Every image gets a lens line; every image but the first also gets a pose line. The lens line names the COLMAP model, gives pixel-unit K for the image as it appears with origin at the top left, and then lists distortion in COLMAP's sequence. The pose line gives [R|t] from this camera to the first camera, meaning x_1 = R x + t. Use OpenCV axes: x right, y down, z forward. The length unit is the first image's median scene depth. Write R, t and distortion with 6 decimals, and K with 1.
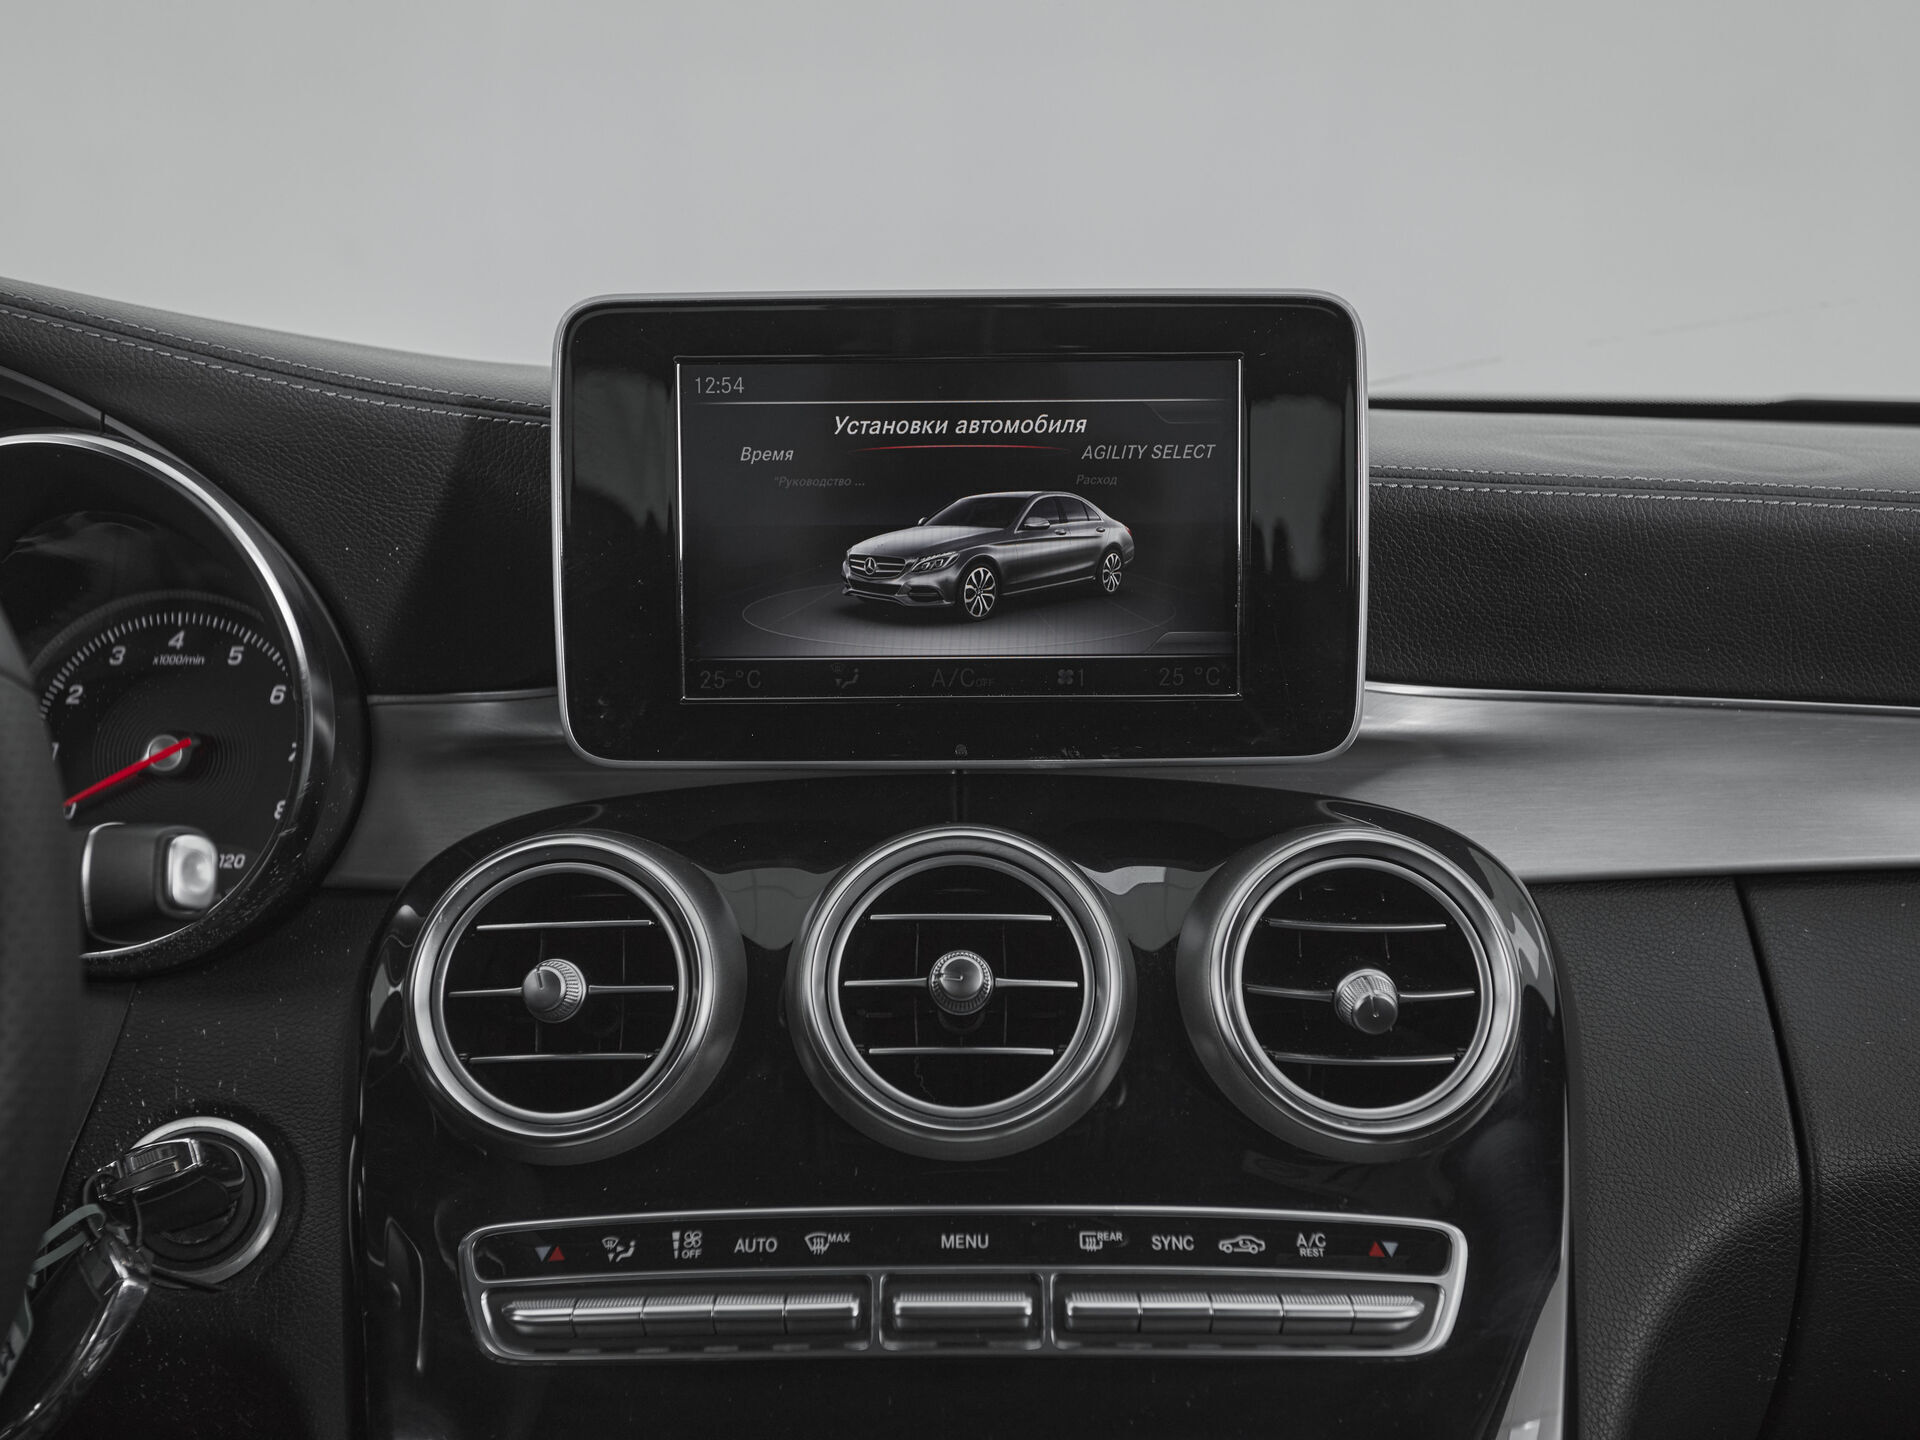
lens RADIAL K [[2429.0, 0, 960.0], [0, 2429.0, 720.0], [0, 0, 1]] dist [0.039279, 0.025485]
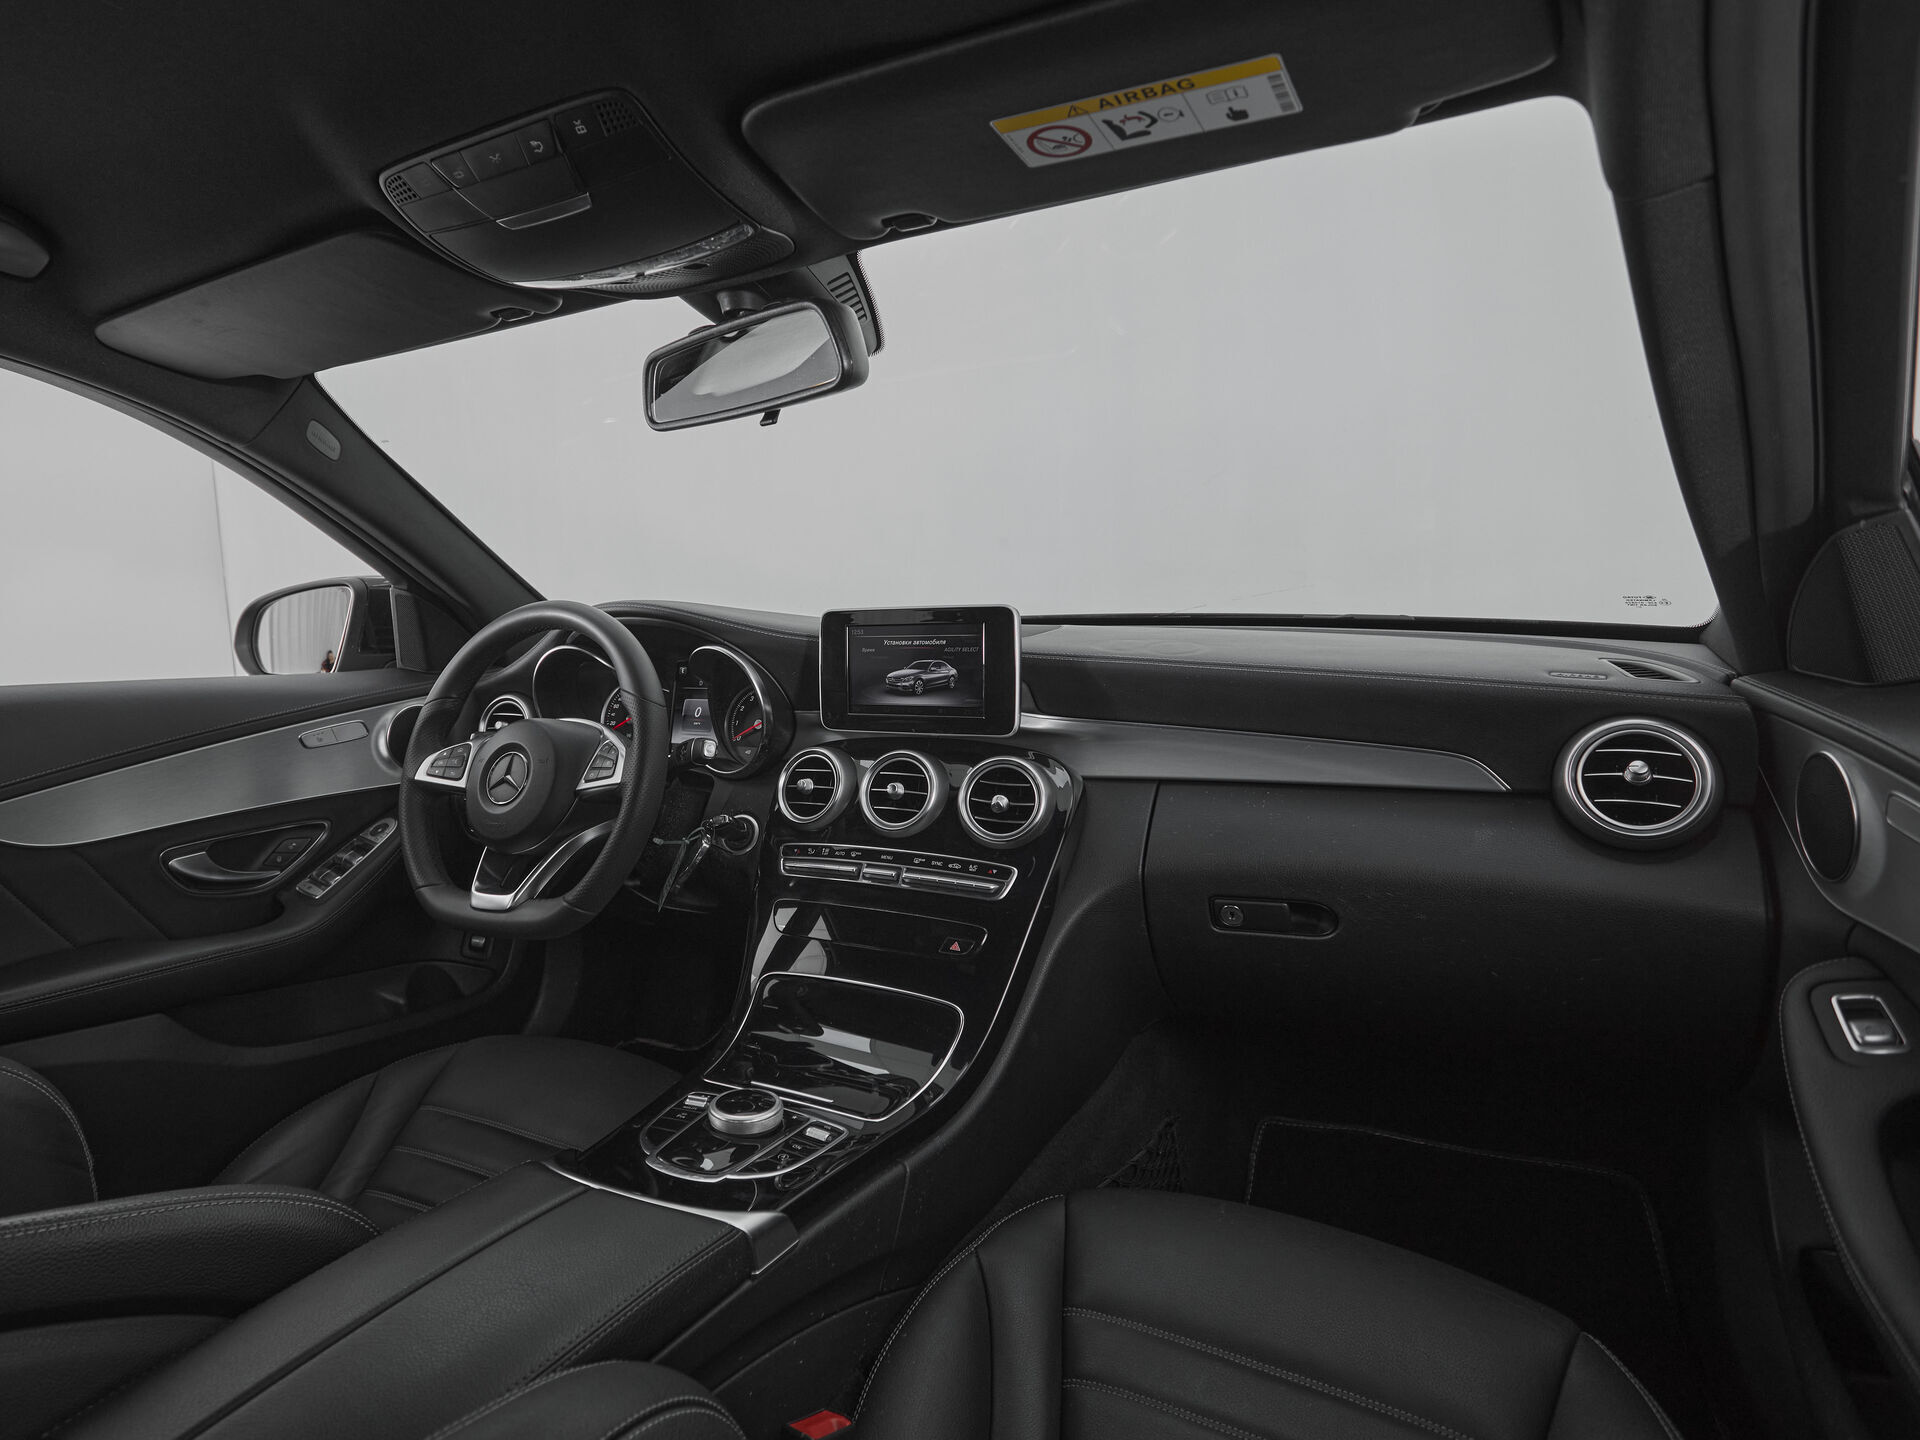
lens RADIAL K [[1153.0, 0, 787.1], [0, 1153.0, 679.1], [0, 0, 1]] dist [0.002426, 0.000248]
pose [[0.845301, 0.015739, -0.534059, 0.795590], [-0.037210, 0.998873, -0.029458, -0.006364], [0.532993, 0.044774, 0.844934, -0.599919]]
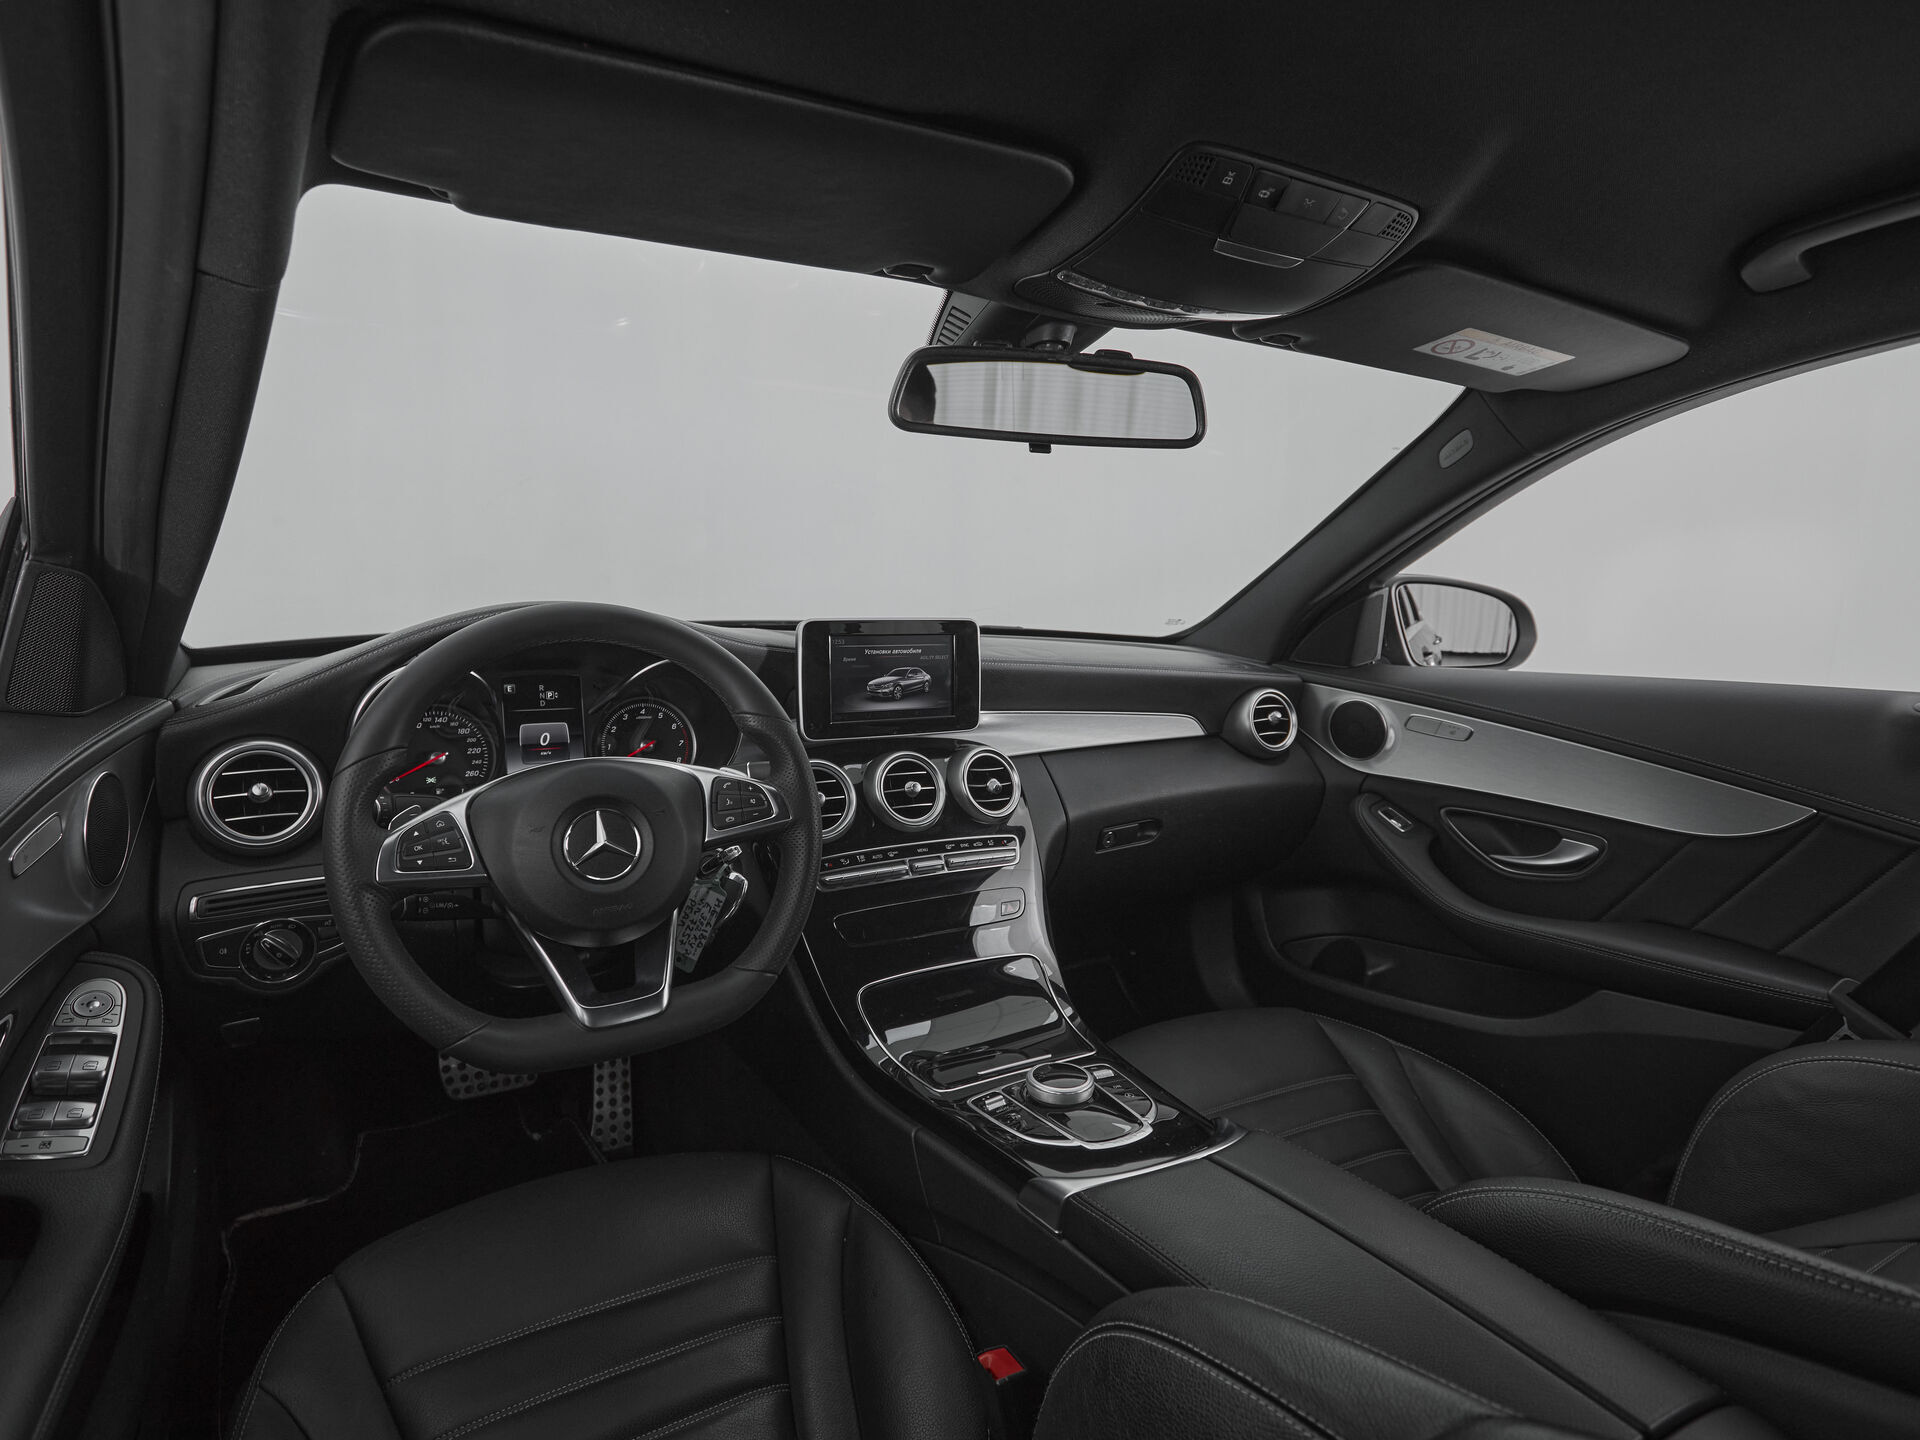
lens RADIAL K [[1062.1, 0, 960.0], [0, 1062.1, 720.0], [0, 0, 1]] dist [-0.000894, -0.001139]
pose [[0.854380, -0.043314, 0.517841, -0.836747], [0.037009, 0.999062, 0.022504, -0.044934], [-0.518329, -0.000062, 0.855181, -0.563593]]
